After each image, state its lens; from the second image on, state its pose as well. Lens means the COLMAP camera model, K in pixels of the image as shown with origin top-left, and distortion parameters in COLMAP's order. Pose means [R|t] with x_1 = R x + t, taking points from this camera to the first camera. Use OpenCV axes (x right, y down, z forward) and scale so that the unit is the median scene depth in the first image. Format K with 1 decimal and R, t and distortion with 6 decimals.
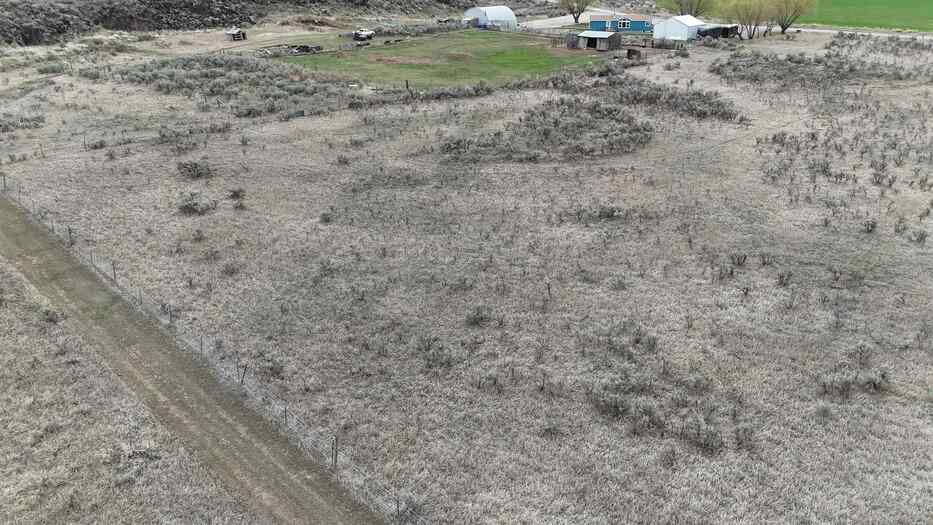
lens RADIAL K [[683.0, 0, 468.0], [0, 683.0, 261.0], [0, 0, 1]] dist [0.089251, -0.090394]
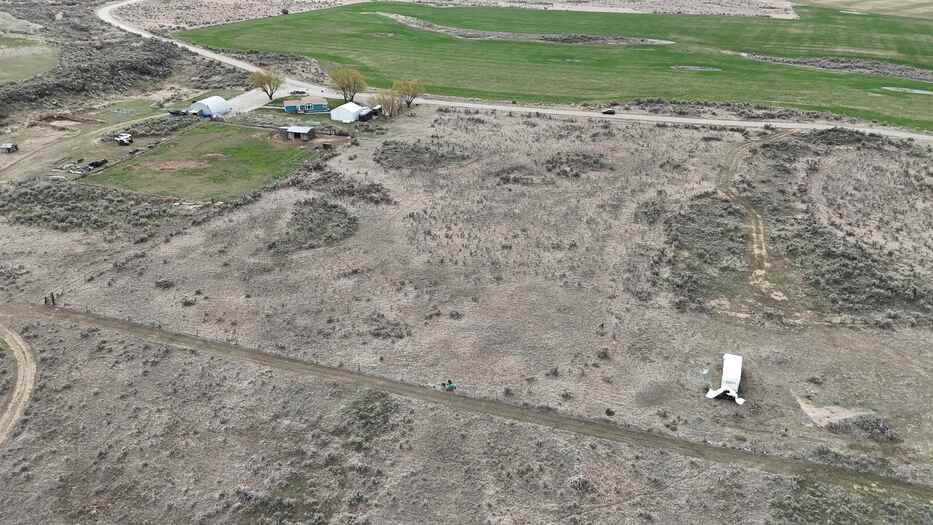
lens RADIAL K [[683.0, 0, 468.0], [0, 683.0, 261.0], [0, 0, 1]] dist [0.089251, -0.090394]
pose [[0.887728, -0.183579, 0.422181, -0.421075], [0.169390, 0.982970, 0.071250, -0.181074], [-0.428072, 0.008263, 0.903707, -1.284724]]
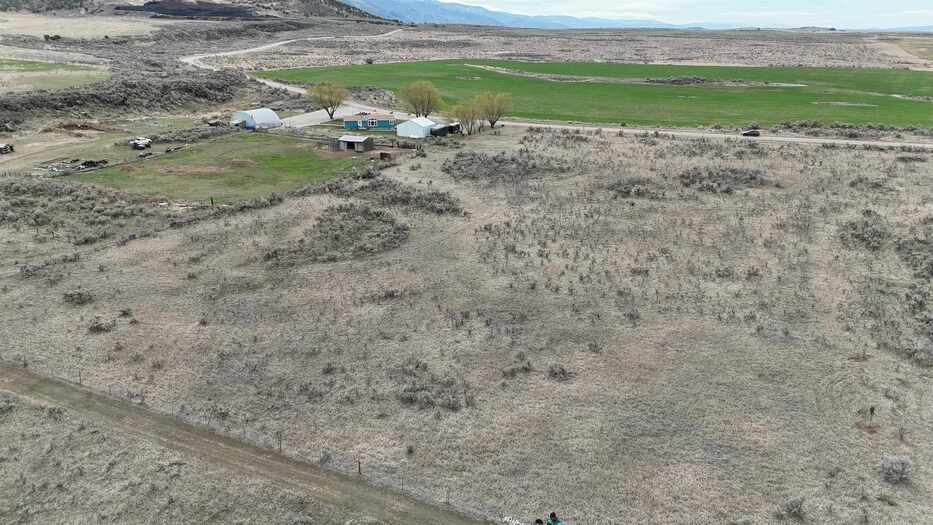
lens RADIAL K [[683.0, 0, 468.0], [0, 683.0, 261.0], [0, 0, 1]] dist [0.089251, -0.090394]
pose [[0.937562, -0.104035, 0.331894, -0.120989], [0.130264, 0.989798, -0.057720, -0.024956], [-0.322503, 0.097350, 0.941549, -0.470362]]
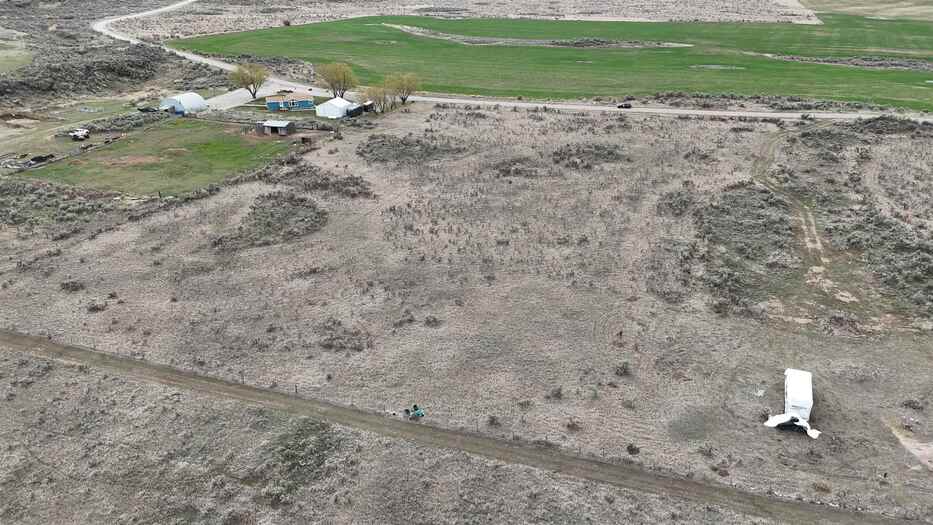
lens RADIAL K [[683.0, 0, 468.0], [0, 683.0, 261.0], [0, 0, 1]] dist [0.089251, -0.090394]
pose [[0.896245, -0.174488, 0.407798, -0.190799], [0.176824, 0.983713, 0.032291, -0.067084], [-0.406791, 0.043168, 0.912501, -0.947184]]
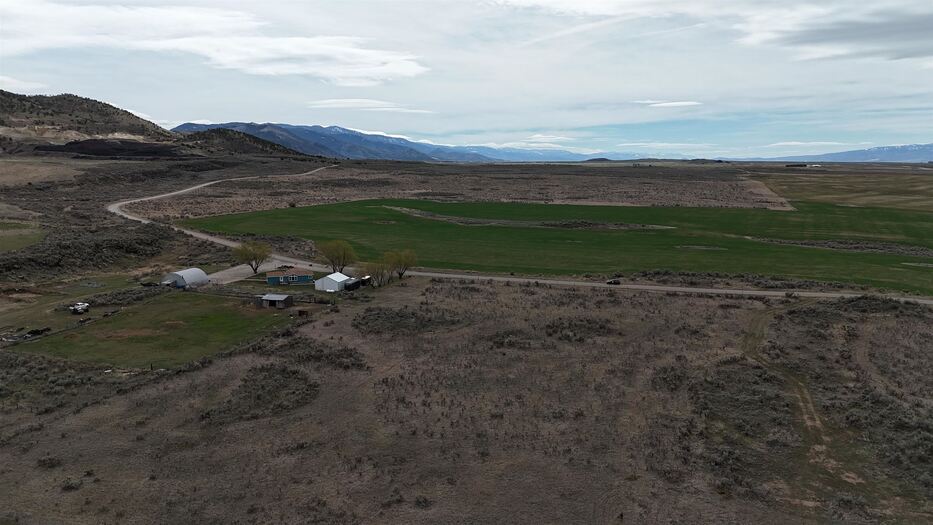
lens RADIAL K [[683.0, 0, 468.0], [0, 683.0, 261.0], [0, 0, 1]] dist [0.089251, -0.090394]
pose [[0.893419, -0.061667, 0.444971, -0.195342], [0.172118, 0.961934, -0.212269, -0.062308], [-0.414943, 0.266233, 0.870024, -0.959961]]
